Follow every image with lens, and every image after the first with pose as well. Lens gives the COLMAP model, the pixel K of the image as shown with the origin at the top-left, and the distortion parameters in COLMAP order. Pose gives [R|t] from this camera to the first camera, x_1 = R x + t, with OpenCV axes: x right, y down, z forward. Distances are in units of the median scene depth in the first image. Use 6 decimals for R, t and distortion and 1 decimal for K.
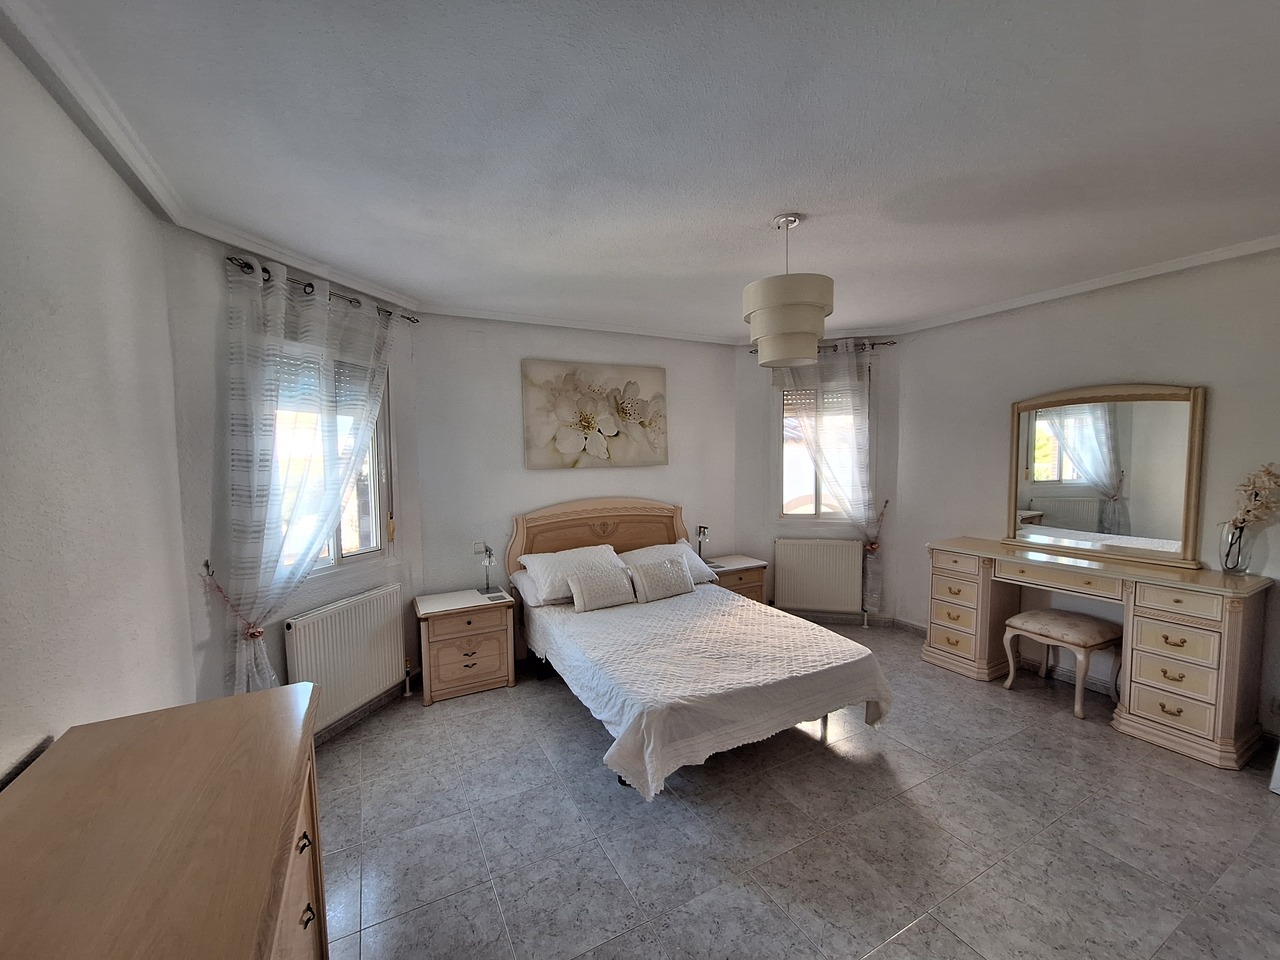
lens RADIAL K [[508.9, 0, 628.4], [0, 508.9, 490.8], [0, 0, 1]] dist [0.002166, 0.000100]
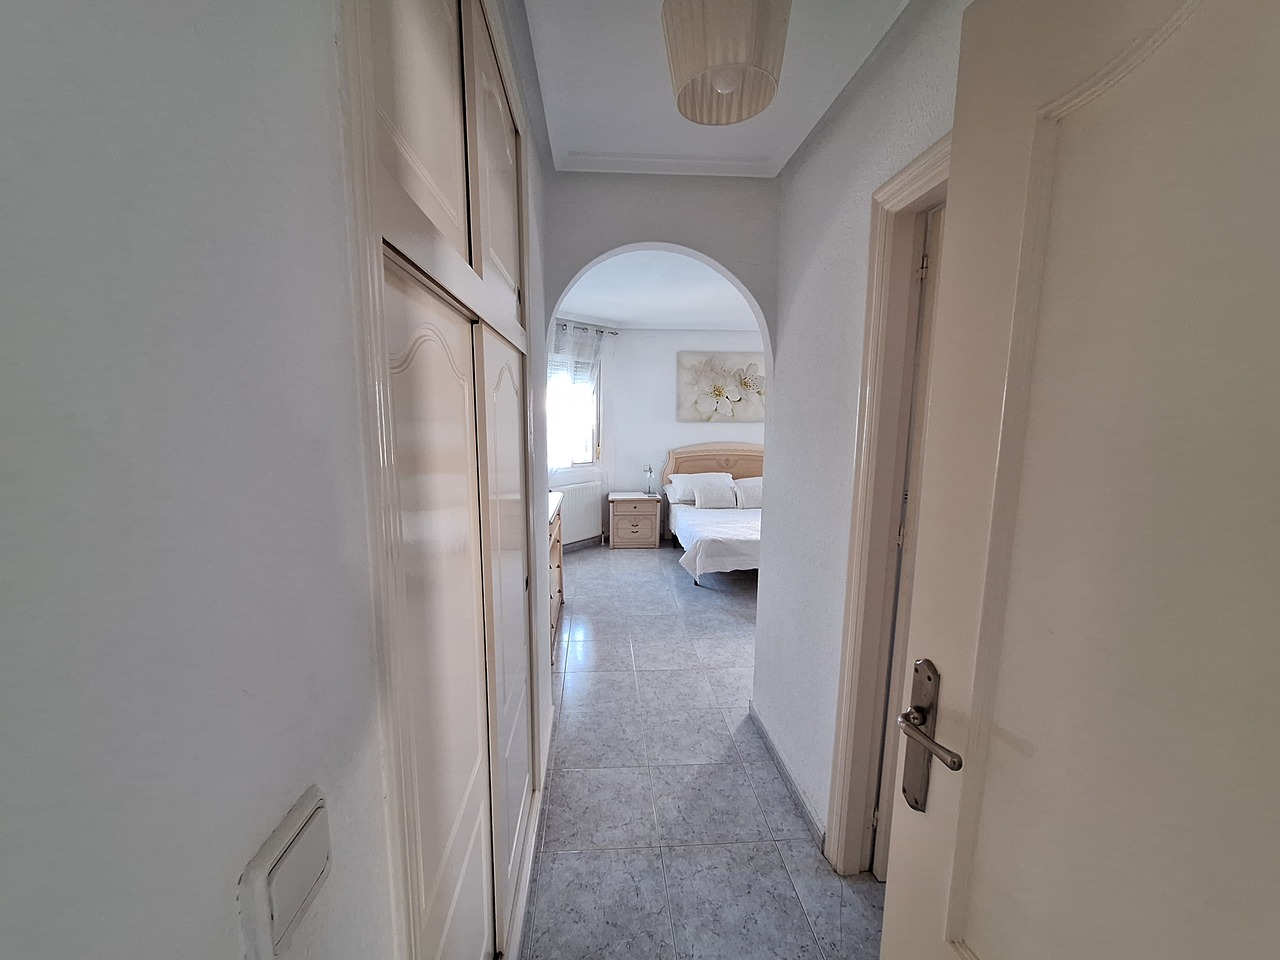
lens RADIAL K [[508.9, 0, 638.8], [0, 508.9, 479.3], [0, 0, 1]] dist [0.002166, 0.000100]
pose [[0.922460, 0.073692, -0.378995, 0.318754], [-0.050532, 0.996216, 0.070711, 0.032861], [0.382772, -0.046077, 0.922693, -0.547880]]
